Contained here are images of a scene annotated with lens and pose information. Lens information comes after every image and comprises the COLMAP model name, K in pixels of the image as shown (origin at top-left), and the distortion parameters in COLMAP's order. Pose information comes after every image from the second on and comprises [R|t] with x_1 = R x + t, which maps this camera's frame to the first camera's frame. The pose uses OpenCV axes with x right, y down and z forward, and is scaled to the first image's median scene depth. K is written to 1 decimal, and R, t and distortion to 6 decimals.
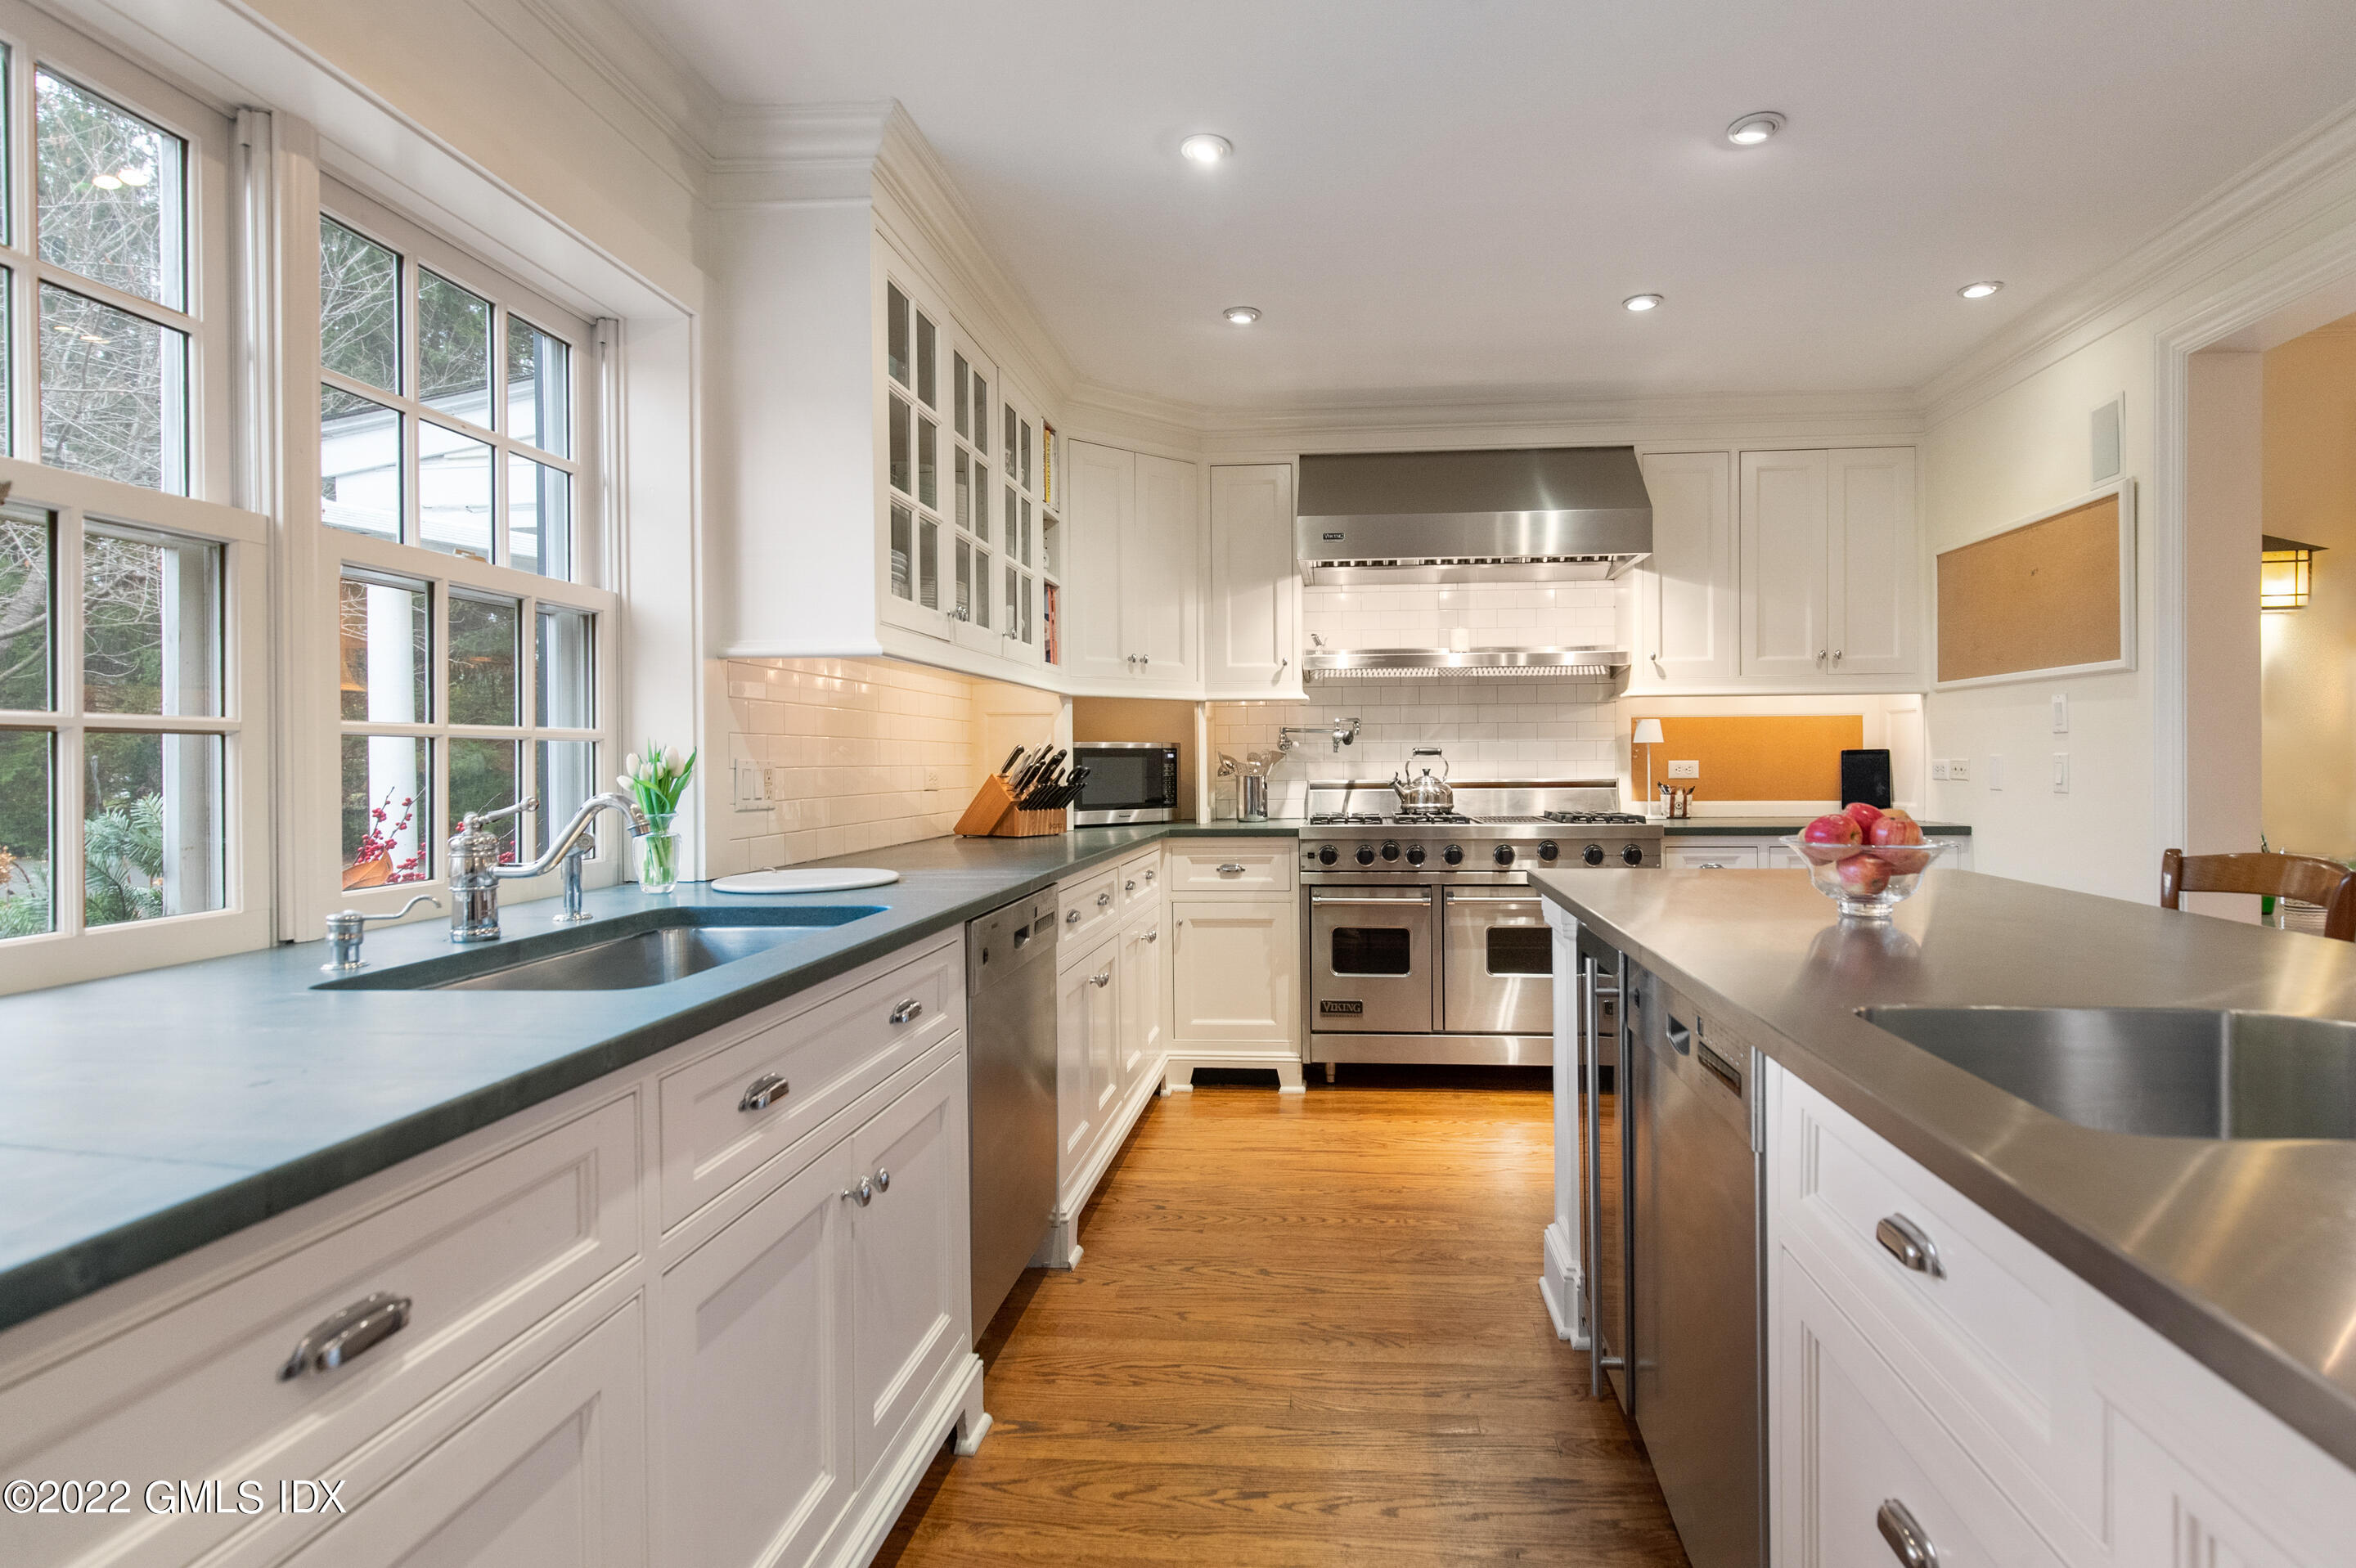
lens RADIAL K [[1144.1, 0, 1259.3], [0, 1144.1, 759.4], [0, 0, 1]] dist [-0.000199, 0.000045]
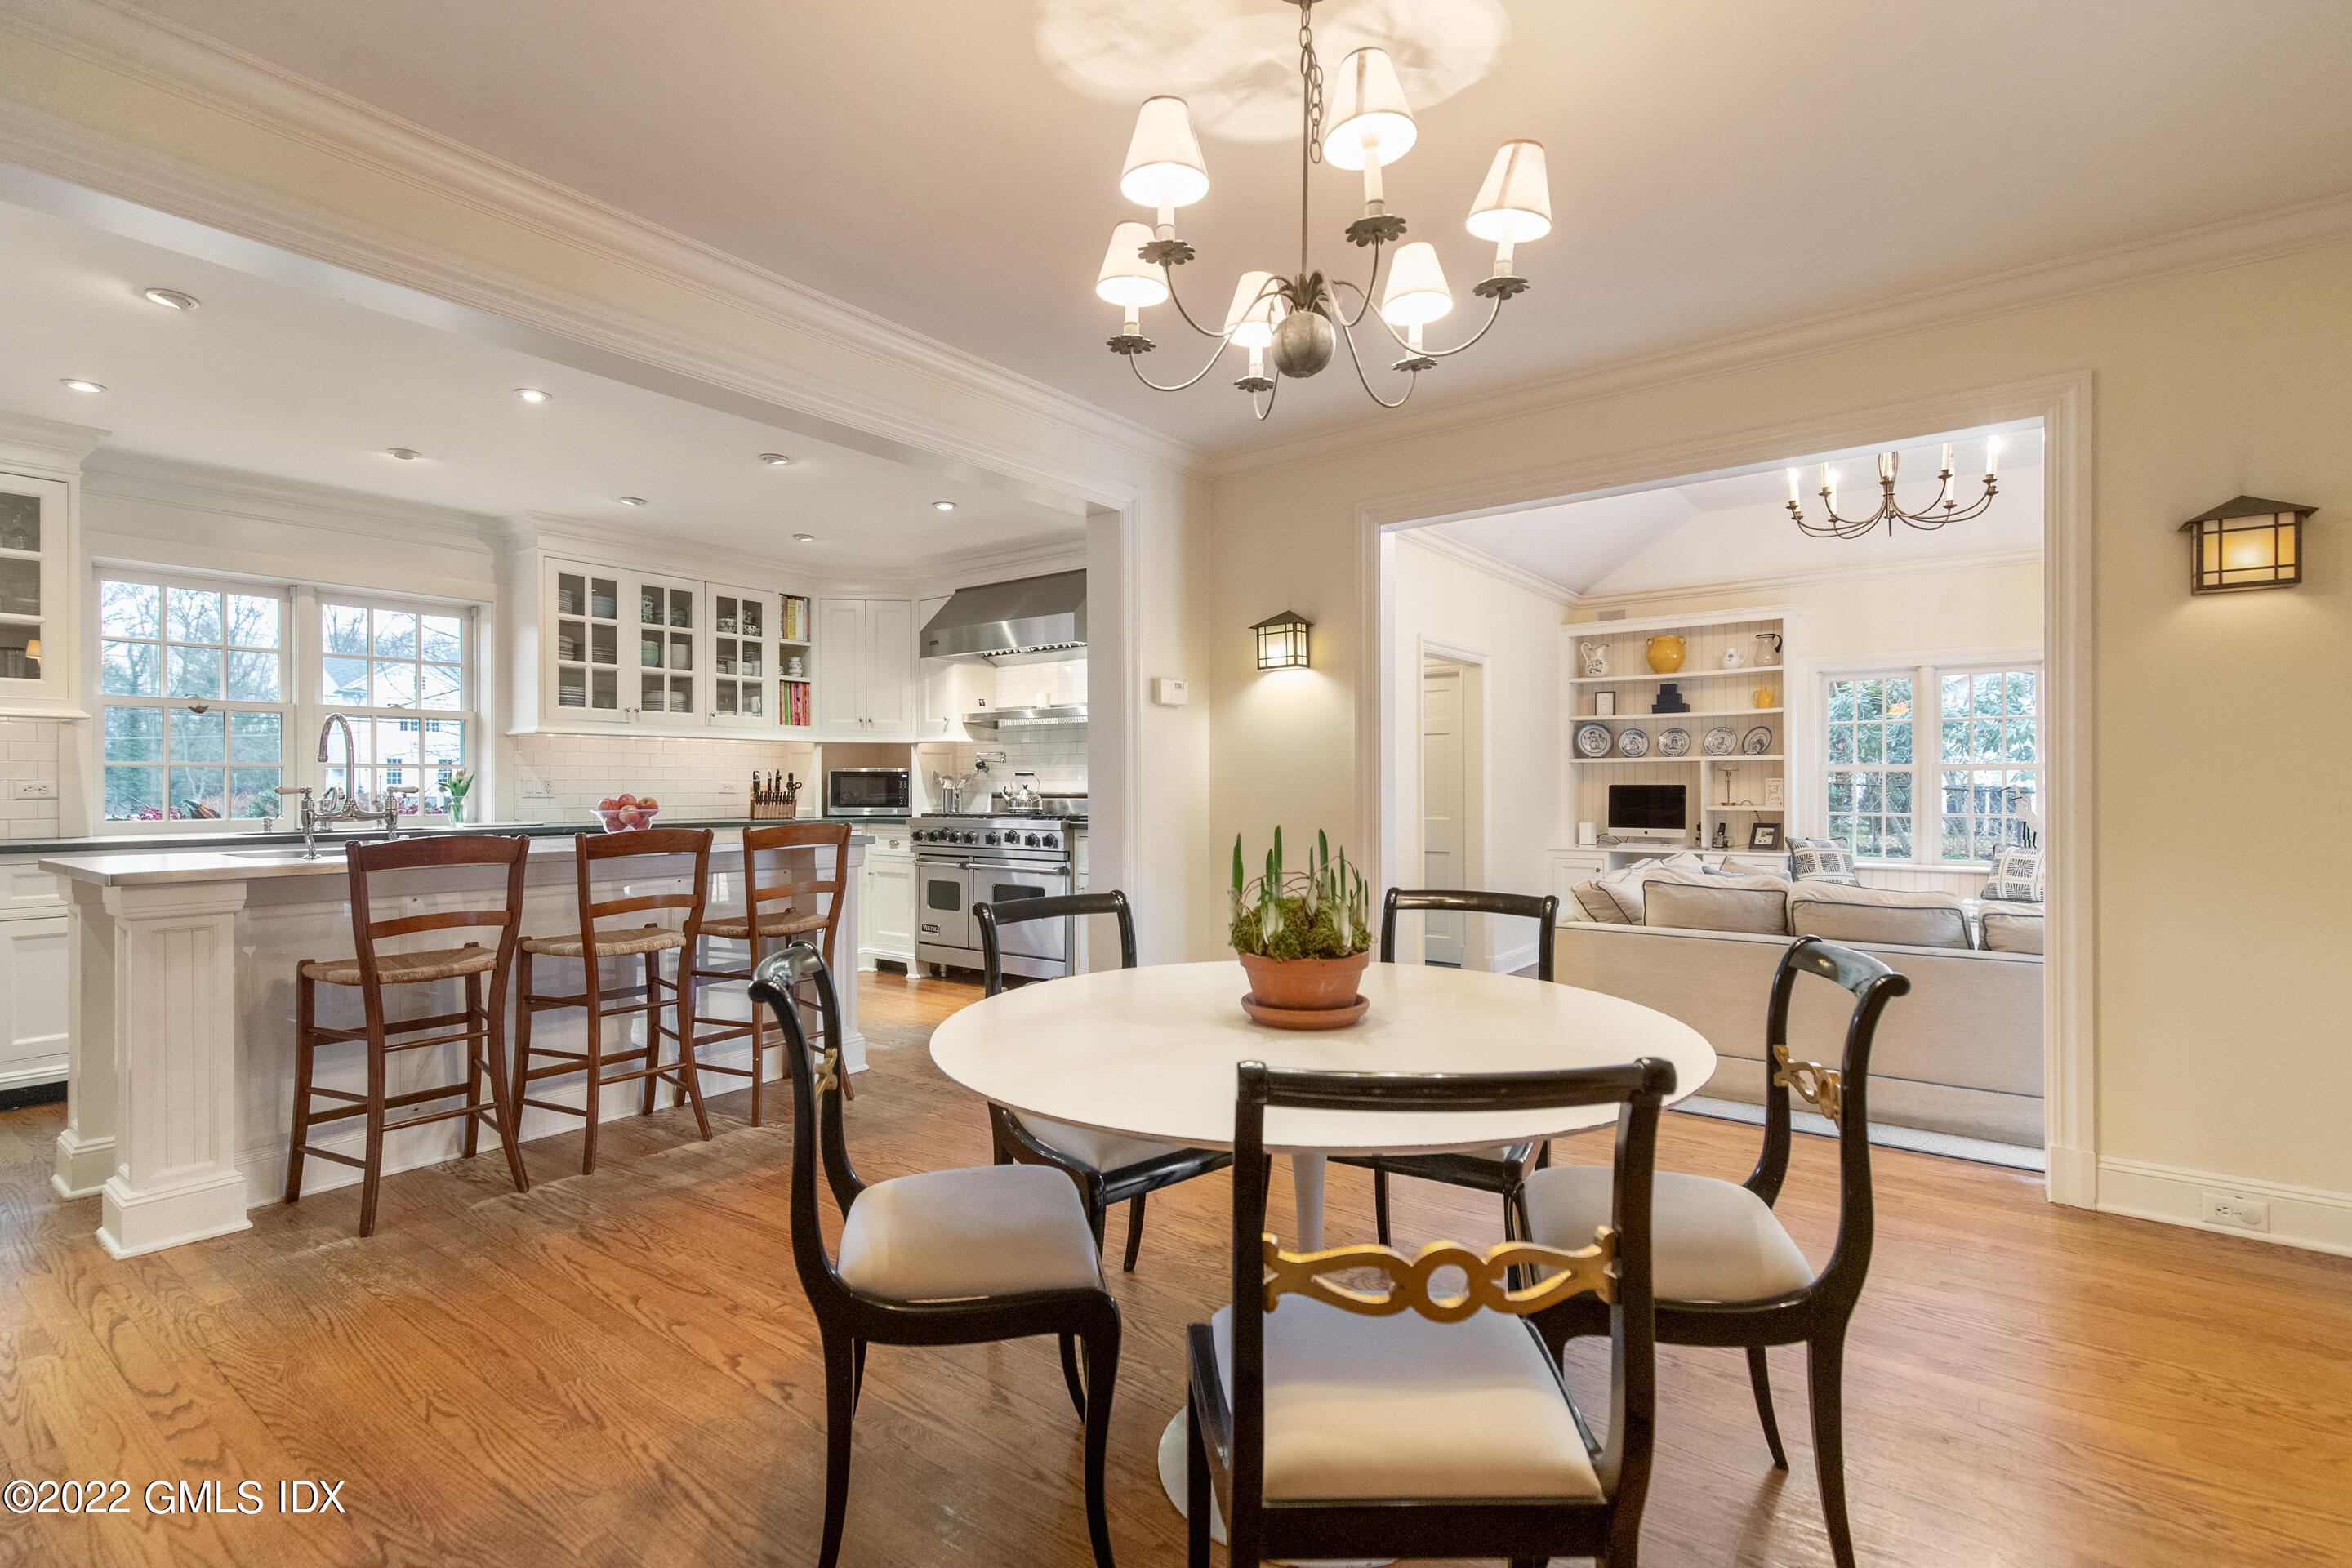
lens RADIAL K [[1079.5, 0, 1179.6], [0, 1079.5, 780.1], [0, 0, 1]] dist [0.013348, -0.002759]
pose [[0.844641, 0.000927, -0.535333, 1.199384], [-0.003606, 0.999986, -0.003958, 0.007357], [0.535322, 0.005273, 0.844632, -0.123843]]
